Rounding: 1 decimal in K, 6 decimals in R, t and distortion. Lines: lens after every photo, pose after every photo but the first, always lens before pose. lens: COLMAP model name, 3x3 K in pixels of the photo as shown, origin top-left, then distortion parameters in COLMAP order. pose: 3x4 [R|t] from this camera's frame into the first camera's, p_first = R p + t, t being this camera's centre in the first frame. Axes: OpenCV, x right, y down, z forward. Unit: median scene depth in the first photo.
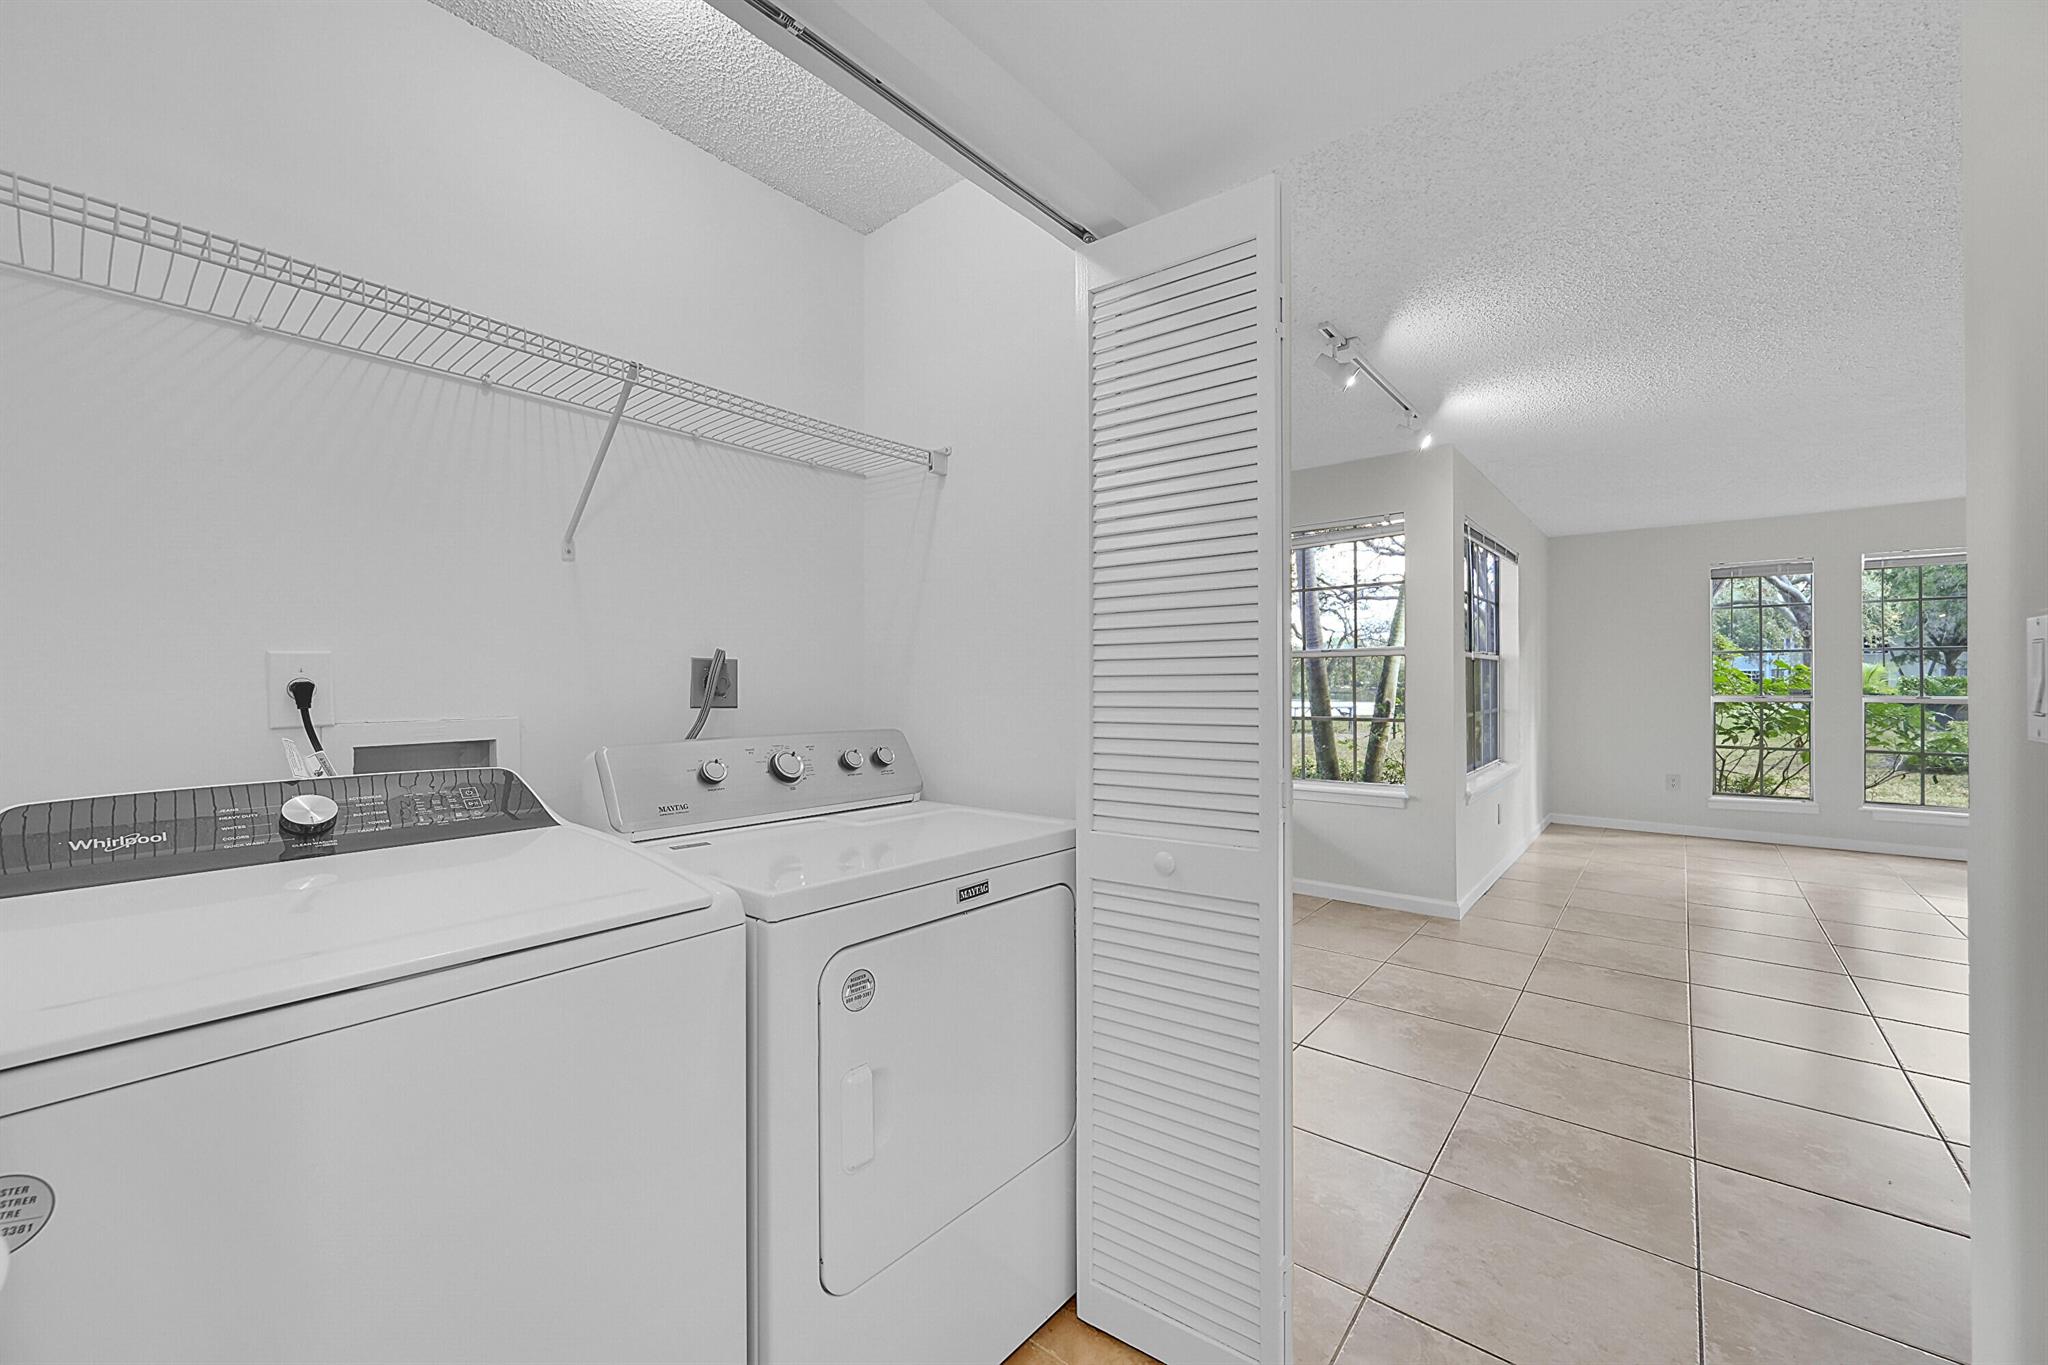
lens RADIAL K [[816.0, 0, 1021.6], [0, 816.0, 680.2], [0, 0, 1]] dist [-0.001701, 0.000532]
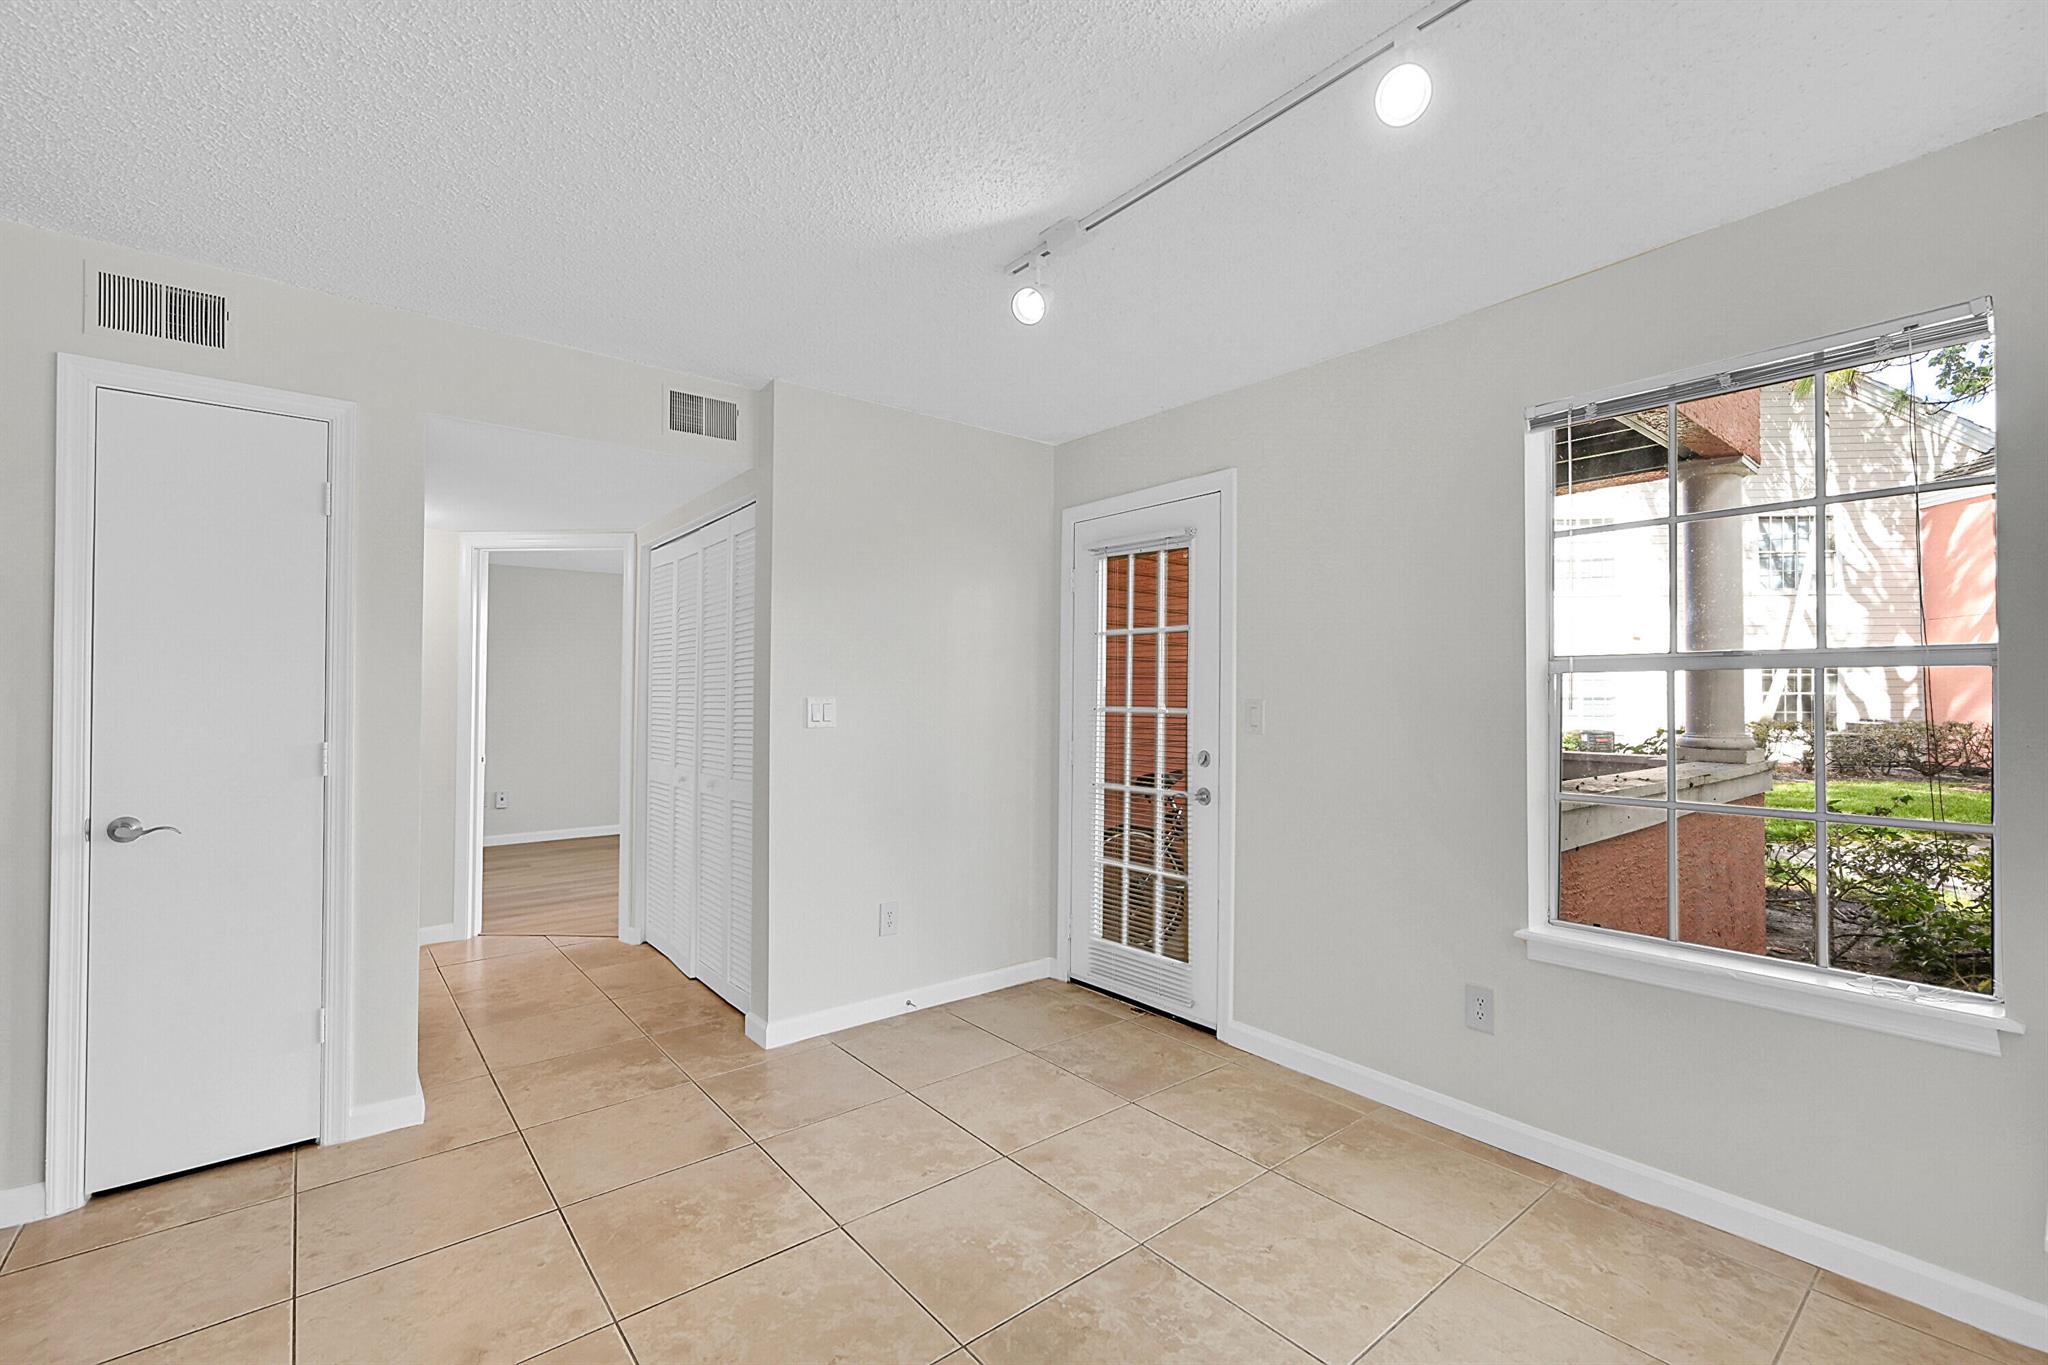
lens RADIAL K [[893.8, 0, 1039.2], [0, 893.8, 681.3], [0, 0, 1]] dist [0.002975, 0.001026]
pose [[-0.199897, -0.012152, -0.979742, 1.040892], [0.006817, 0.999882, -0.013792, -0.023898], [0.979793, -0.009436, -0.199790, 1.024553]]
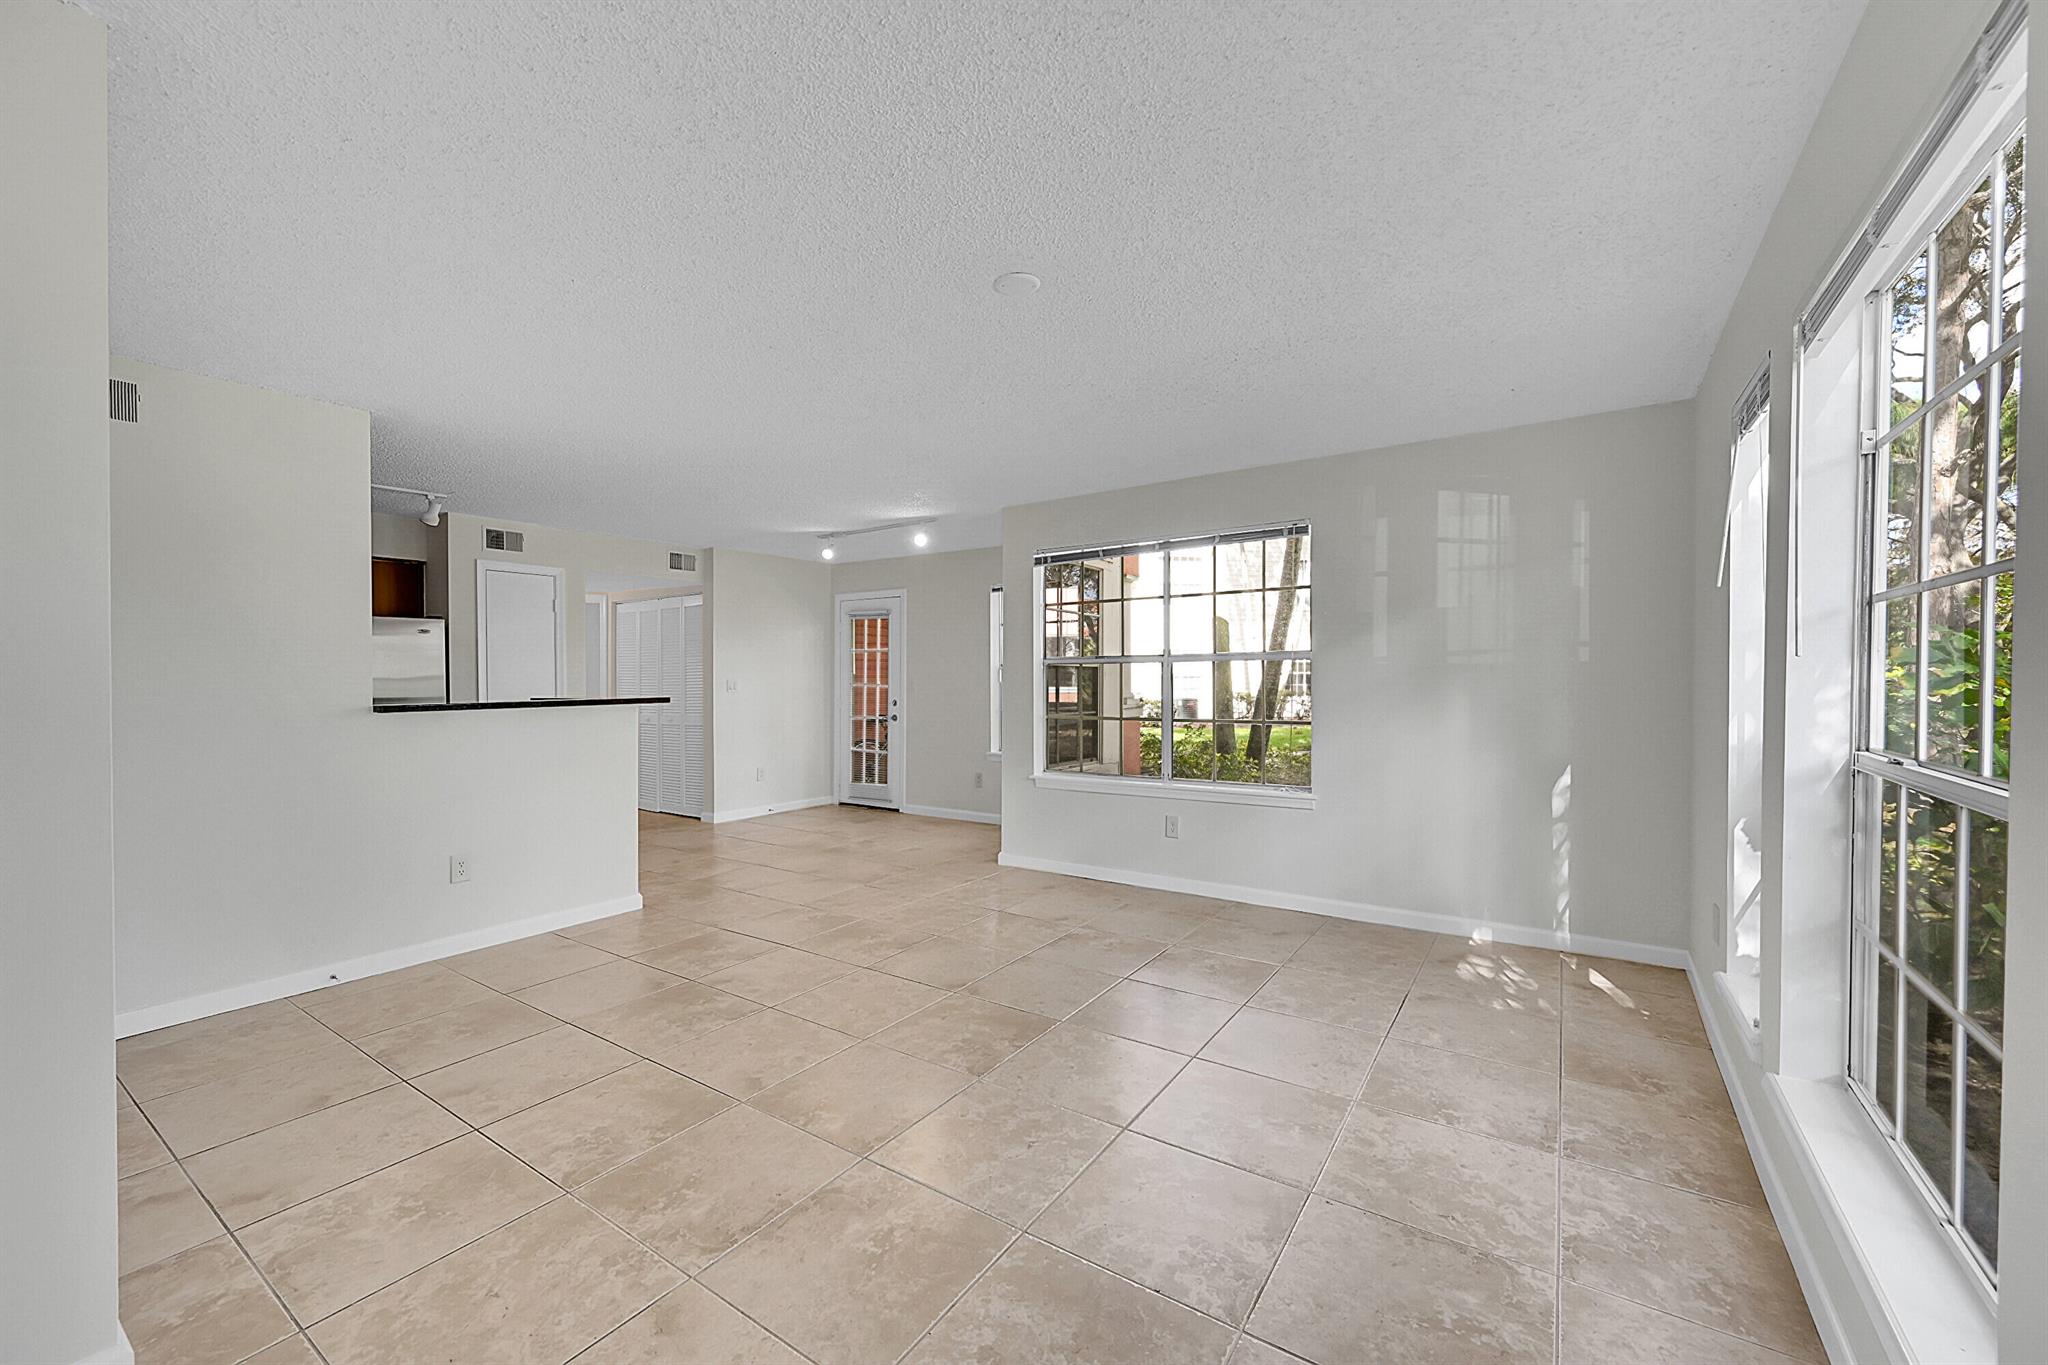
lens RADIAL K [[805.0, 0, 1020.0], [0, 805.0, 681.9], [0, 0, 1]] dist [-0.001946, 0.000076]
pose [[0.092318, 0.006279, -0.995710, 2.365287], [0.010242, 0.999921, 0.007255, -0.023328], [0.995677, -0.010867, 0.092246, 1.153993]]
